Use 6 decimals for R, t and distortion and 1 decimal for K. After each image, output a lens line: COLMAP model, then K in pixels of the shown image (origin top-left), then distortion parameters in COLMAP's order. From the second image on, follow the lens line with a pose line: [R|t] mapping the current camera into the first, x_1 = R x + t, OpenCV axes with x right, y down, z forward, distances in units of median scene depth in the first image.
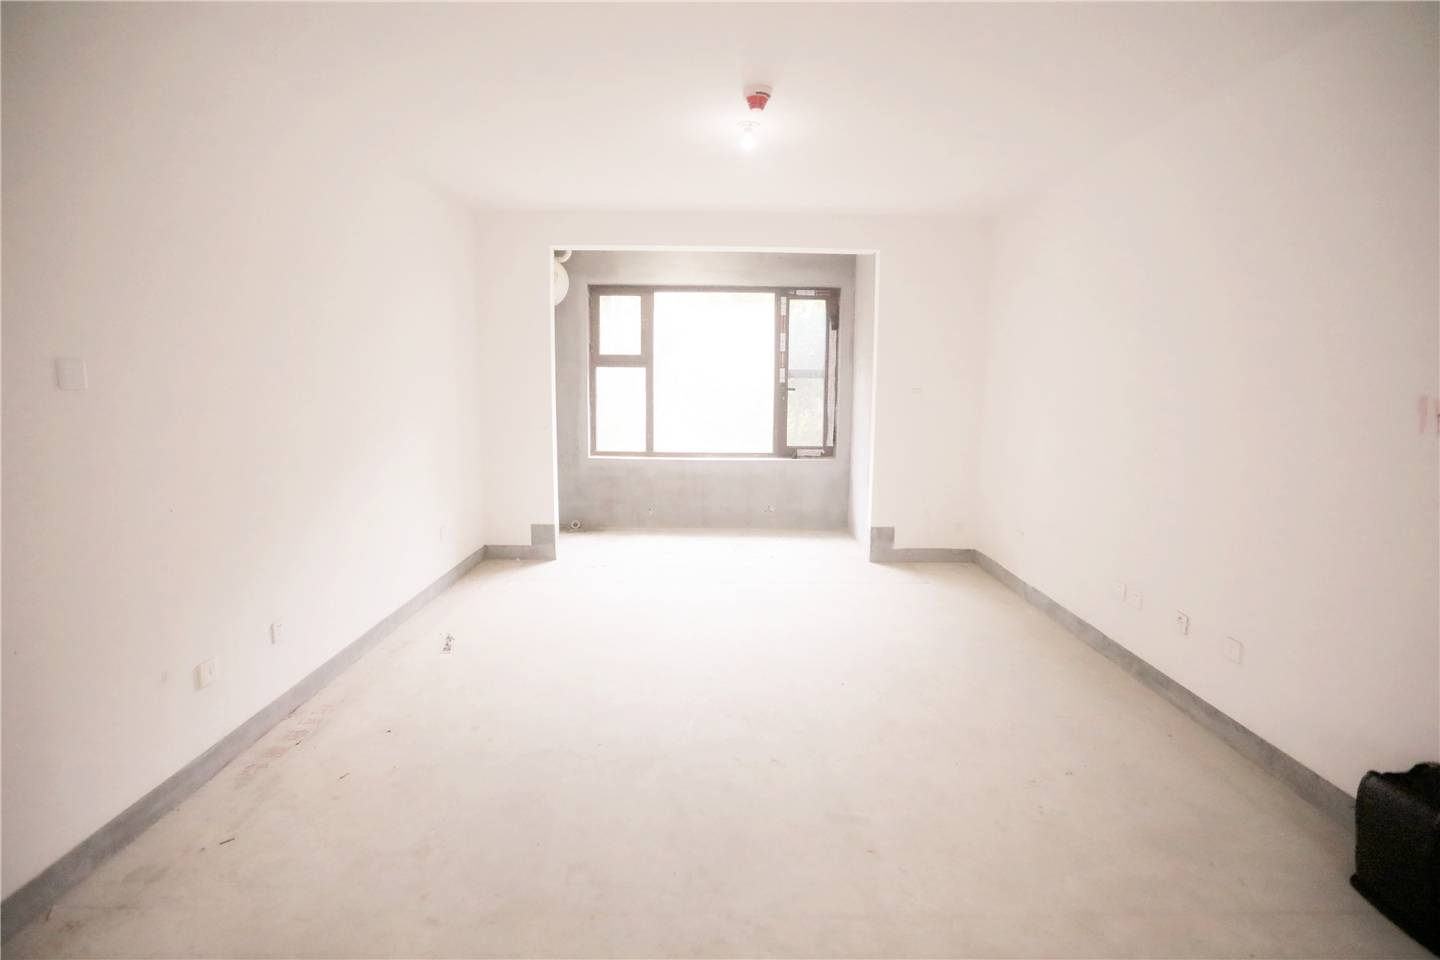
lens RADIAL K [[715.4, 0, 720.0], [0, 715.4, 480.0], [0, 0, 1]] dist [-0.042925, -0.000031]
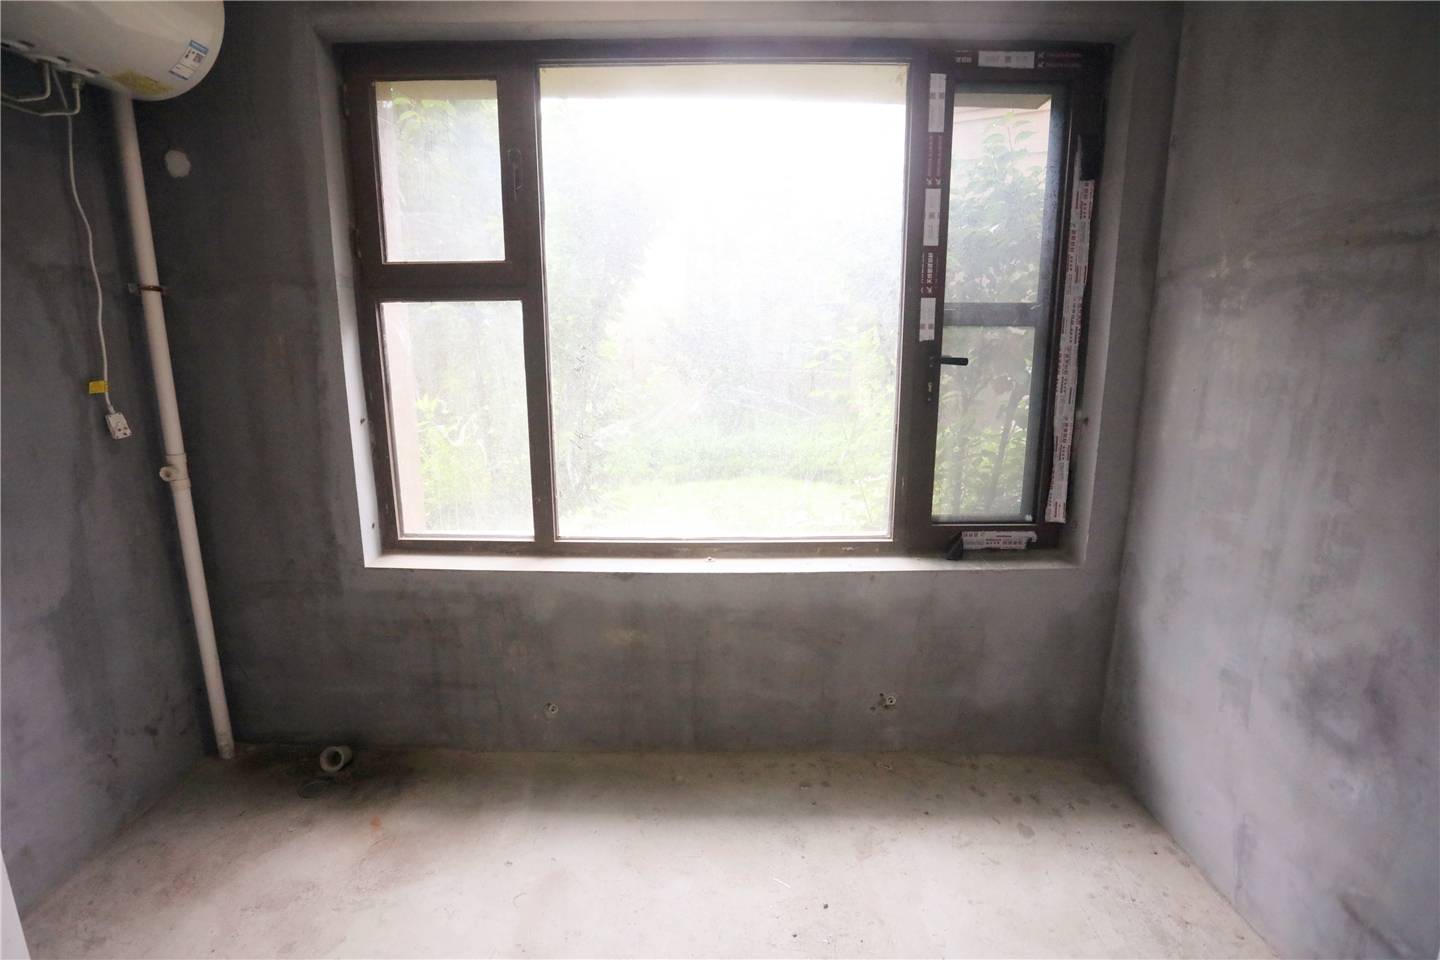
lens RADIAL K [[715.4, 0, 720.0], [0, 715.4, 480.0], [0, 0, 1]] dist [-0.042925, -0.000031]
pose [[0.999716, -0.006333, -0.022990, -0.003412], [0.007846, 0.997768, 0.066310, -0.093670], [0.022519, -0.066471, 0.997534, 0.656940]]
